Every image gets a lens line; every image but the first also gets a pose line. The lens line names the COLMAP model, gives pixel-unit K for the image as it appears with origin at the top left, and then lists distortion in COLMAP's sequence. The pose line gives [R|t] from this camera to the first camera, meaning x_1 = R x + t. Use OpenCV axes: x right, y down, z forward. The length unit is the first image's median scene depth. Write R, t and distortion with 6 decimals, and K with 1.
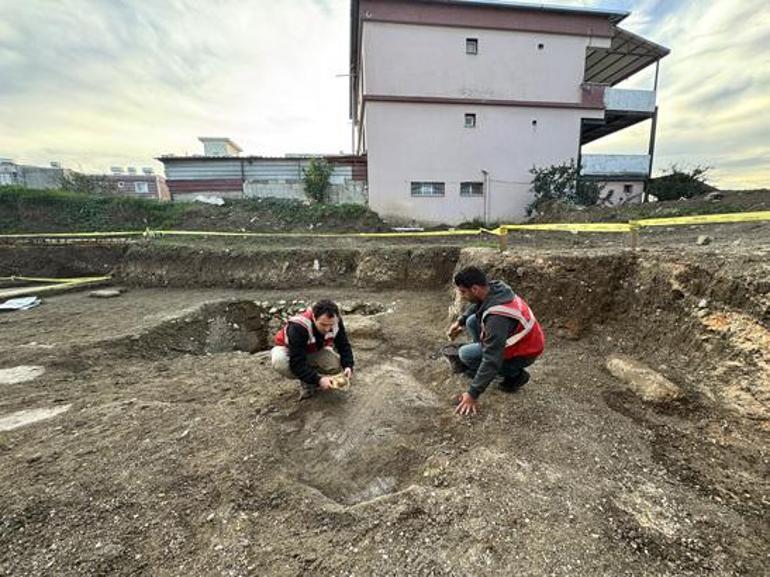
lens RADIAL K [[306.7, 0, 386.0], [0, 306.7, 287.3], [0, 0, 1]] dist [-0.000439, -0.000466]
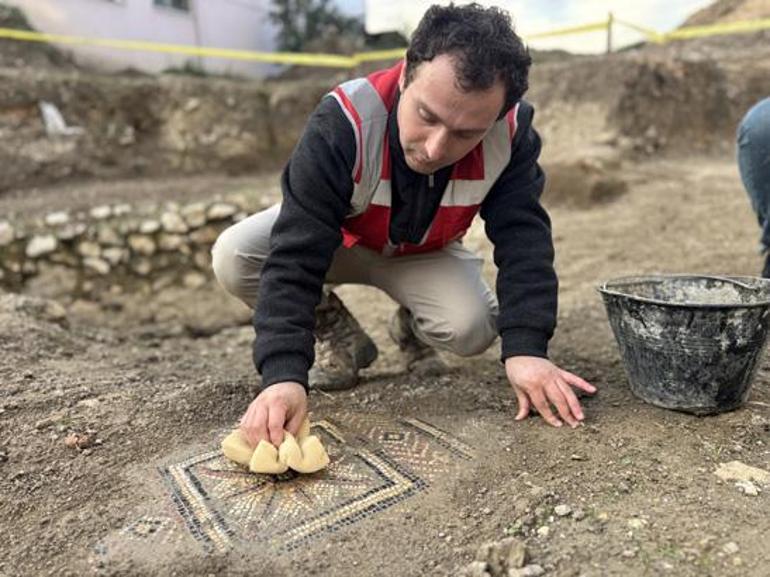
lens RADIAL K [[545.4, 0, 377.7], [0, 545.4, 288.4], [0, 0, 1]] dist [0.041102, -0.048595]
pose [[0.575881, -0.221297, 0.787012, -0.588622], [0.143685, 0.975080, 0.169040, 0.067244], [-0.804808, 0.015735, 0.593327, 0.350408]]
